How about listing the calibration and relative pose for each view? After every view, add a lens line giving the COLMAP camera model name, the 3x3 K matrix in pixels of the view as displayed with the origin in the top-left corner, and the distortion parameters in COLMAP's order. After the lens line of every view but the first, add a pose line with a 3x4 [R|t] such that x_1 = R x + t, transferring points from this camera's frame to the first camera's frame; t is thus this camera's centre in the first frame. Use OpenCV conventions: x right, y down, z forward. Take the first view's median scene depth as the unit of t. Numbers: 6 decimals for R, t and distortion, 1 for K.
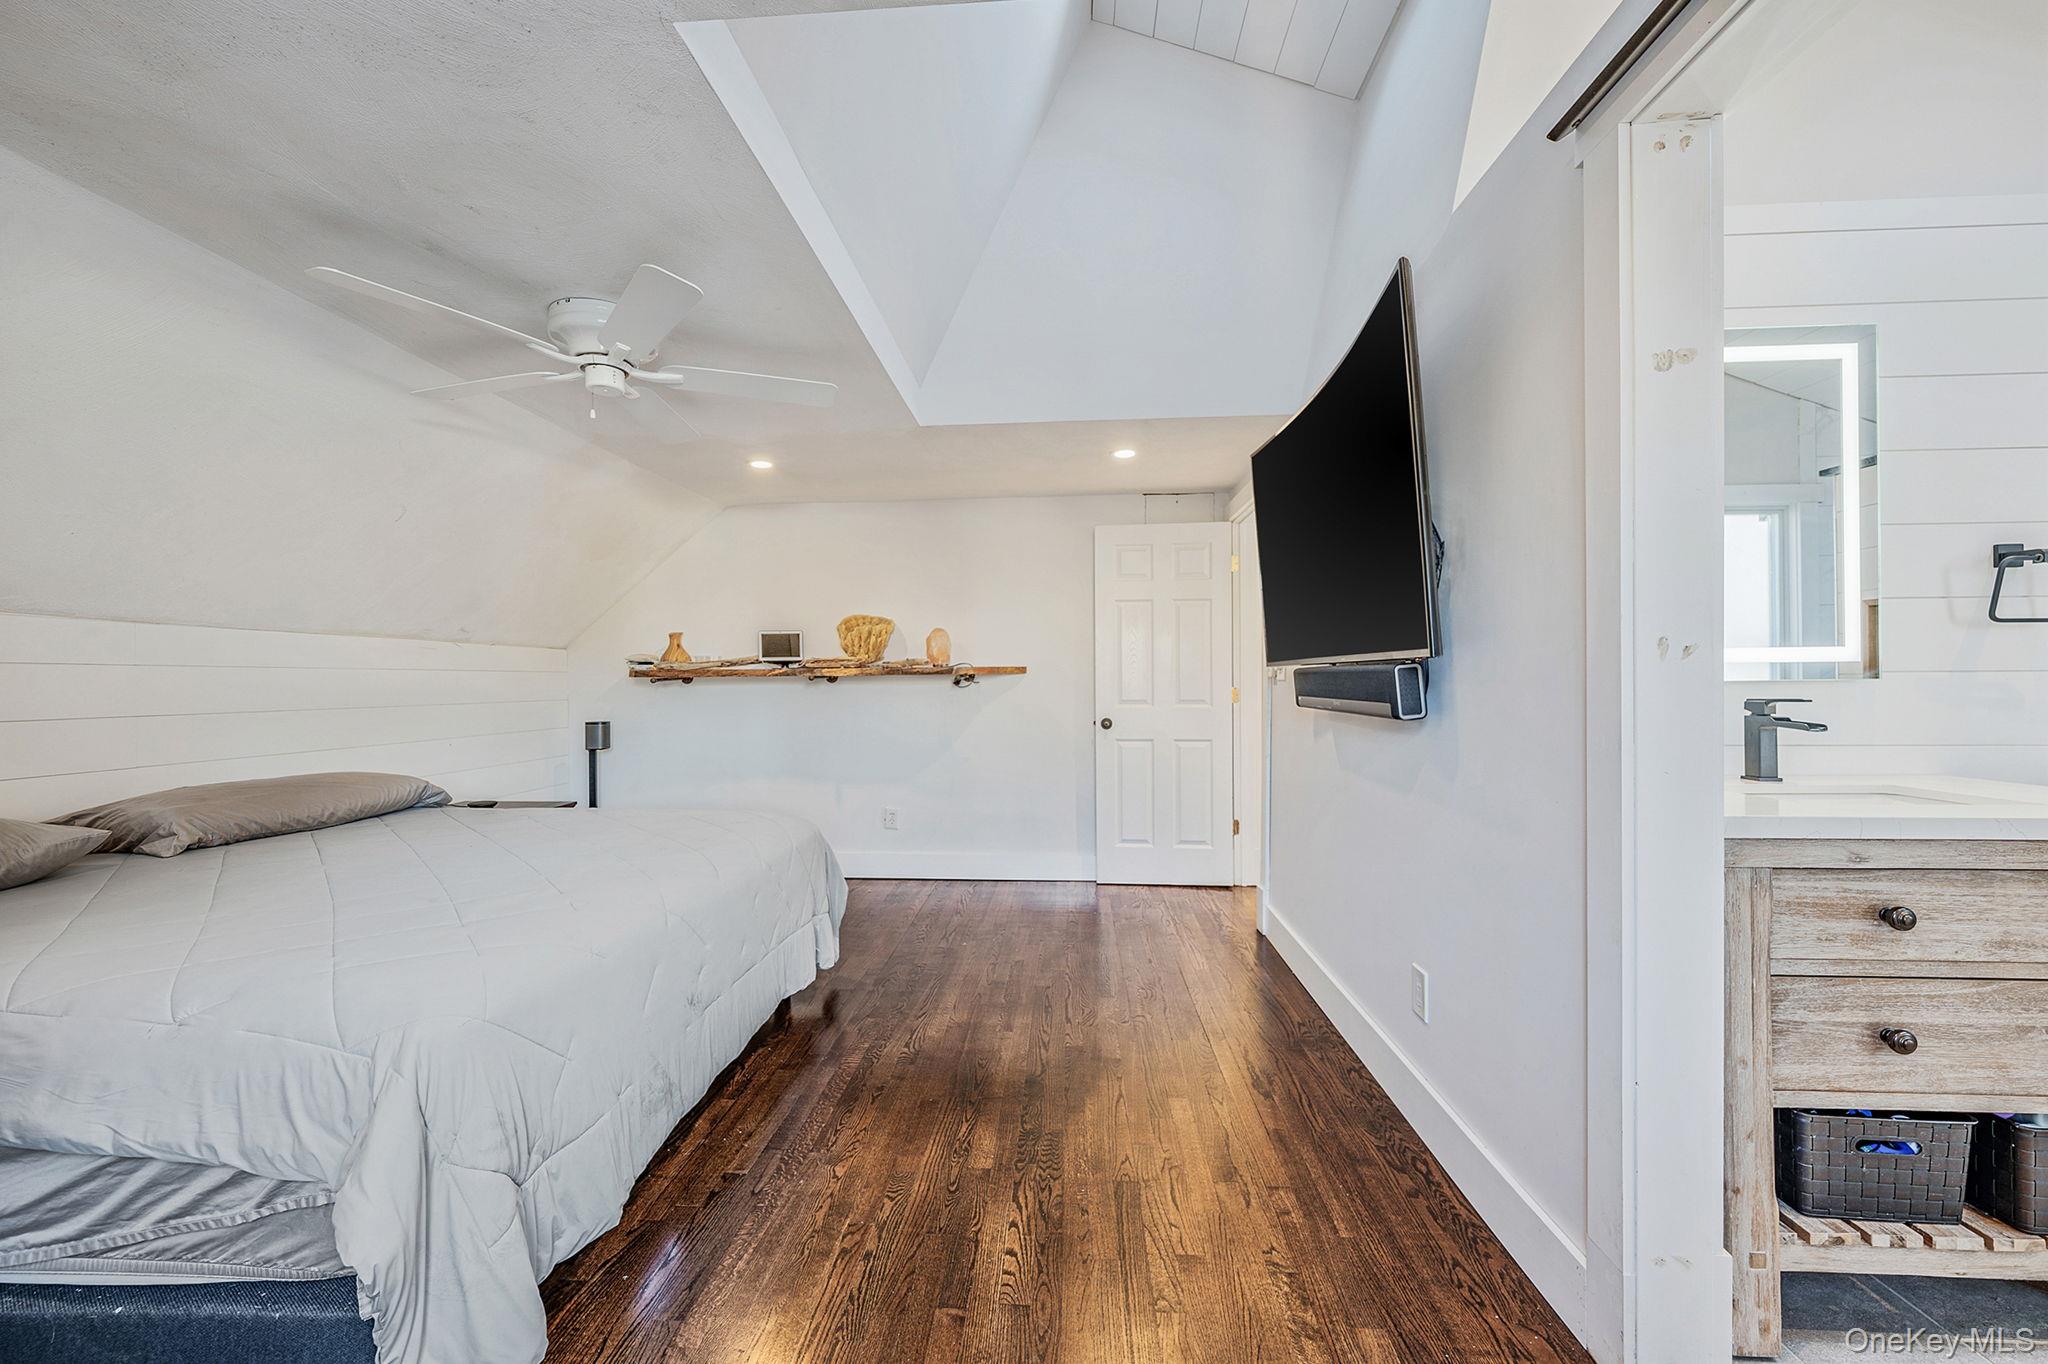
lens RADIAL K [[811.3, 0, 1024.0], [0, 811.3, 682.0], [0, 0, 1]] dist [0.000235, 0.000237]
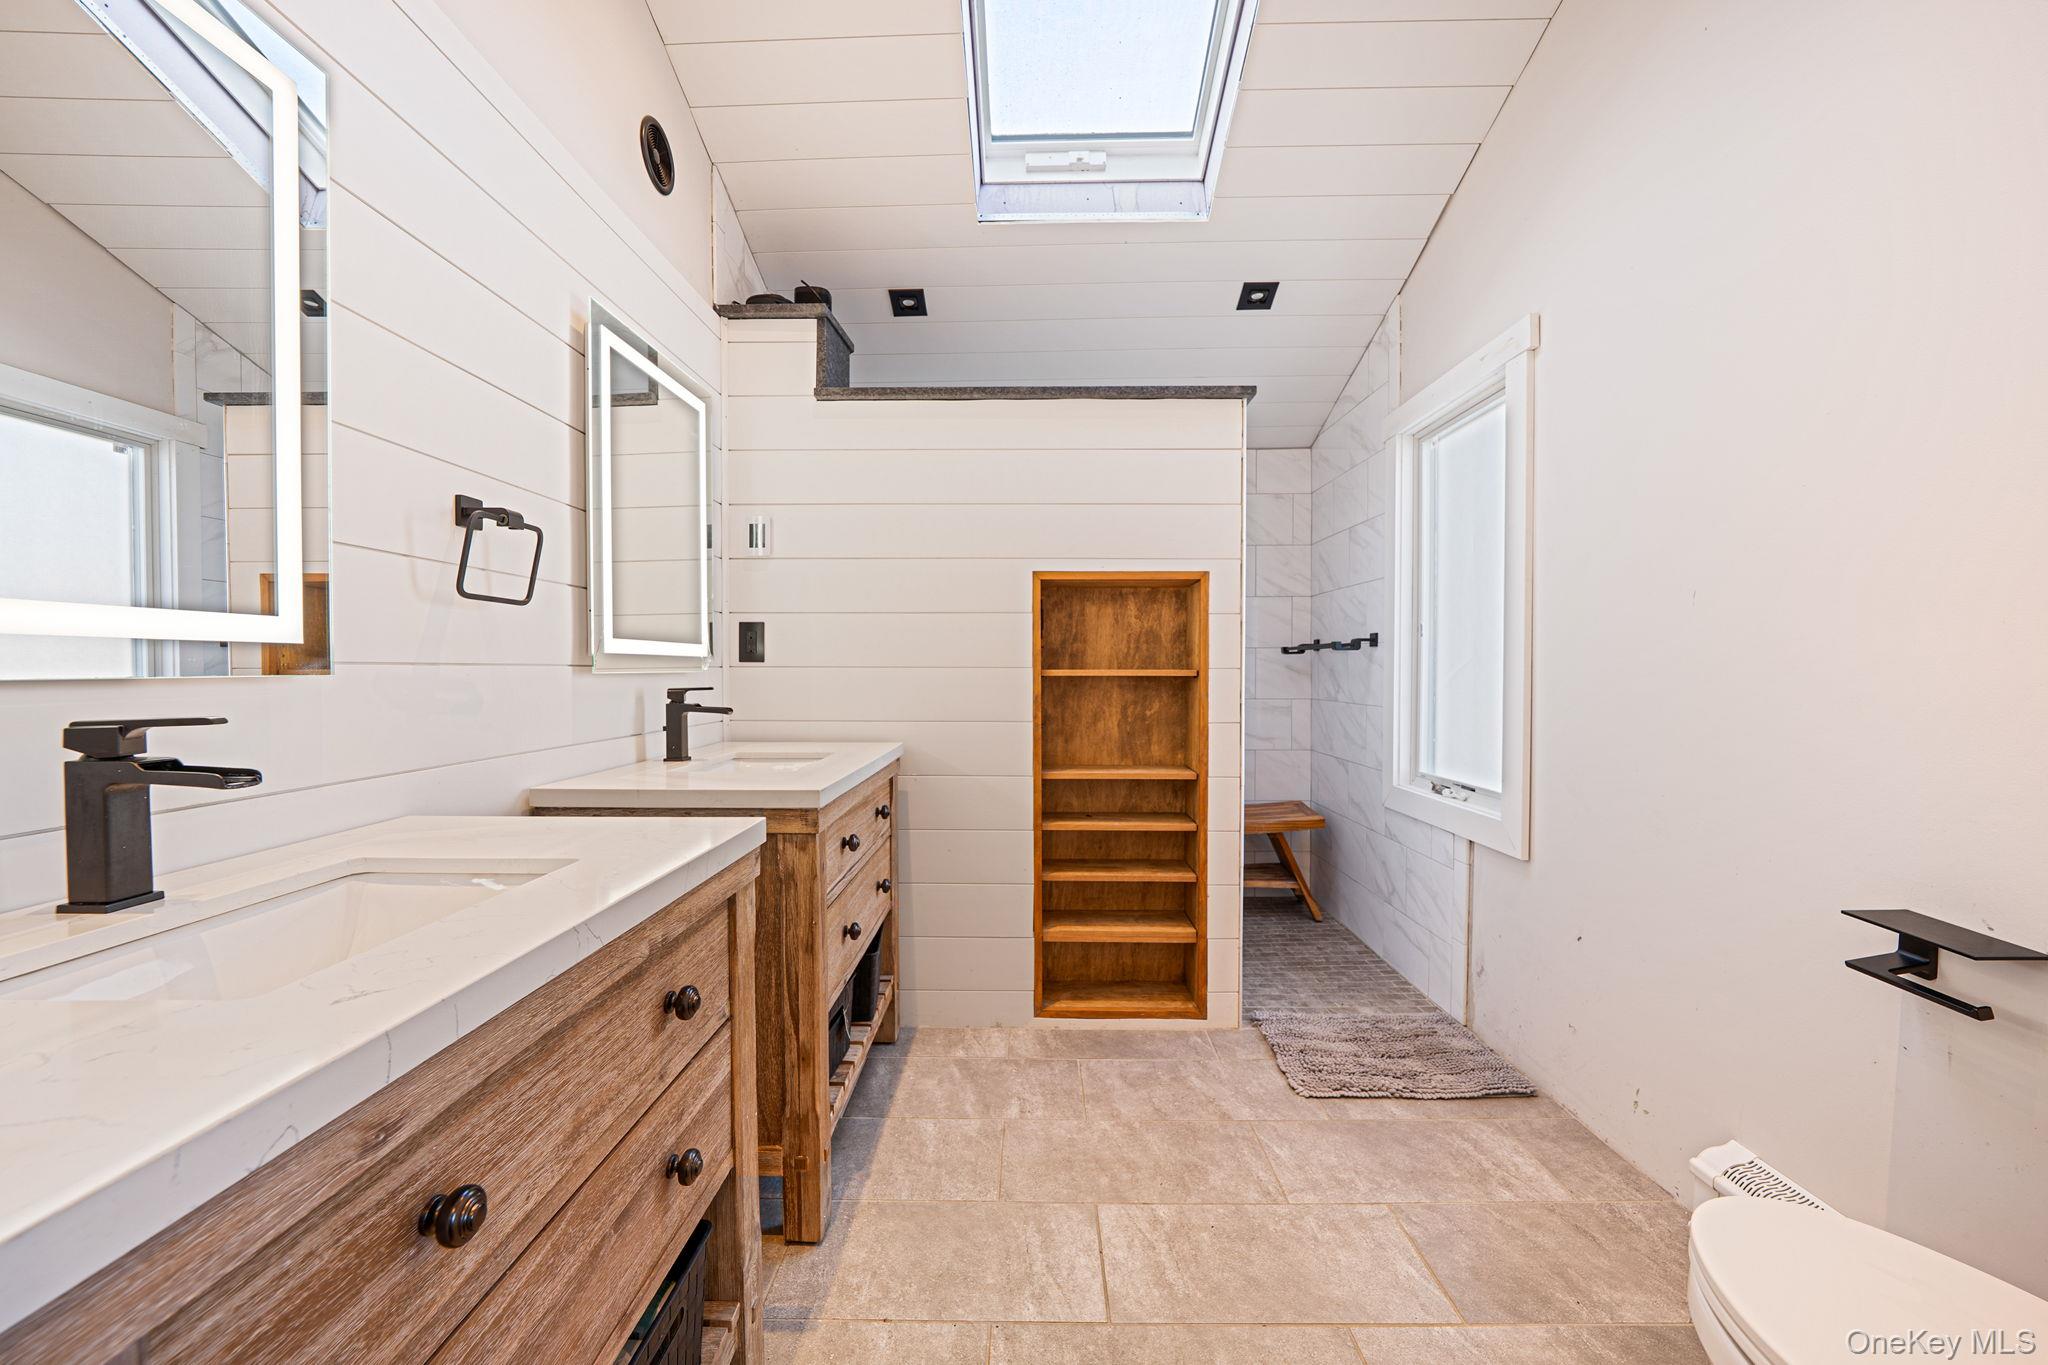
lens RADIAL K [[794.8, 0, 1024.0], [0, 794.8, 682.5], [0, 0, 1]] dist [-0.014483, 0.000128]
pose [[-0.024890, -0.006687, 0.999668, 0.482080], [0.000604, 0.999977, 0.006704, -0.001693], [-0.999690, 0.000770, -0.024885, 0.523653]]
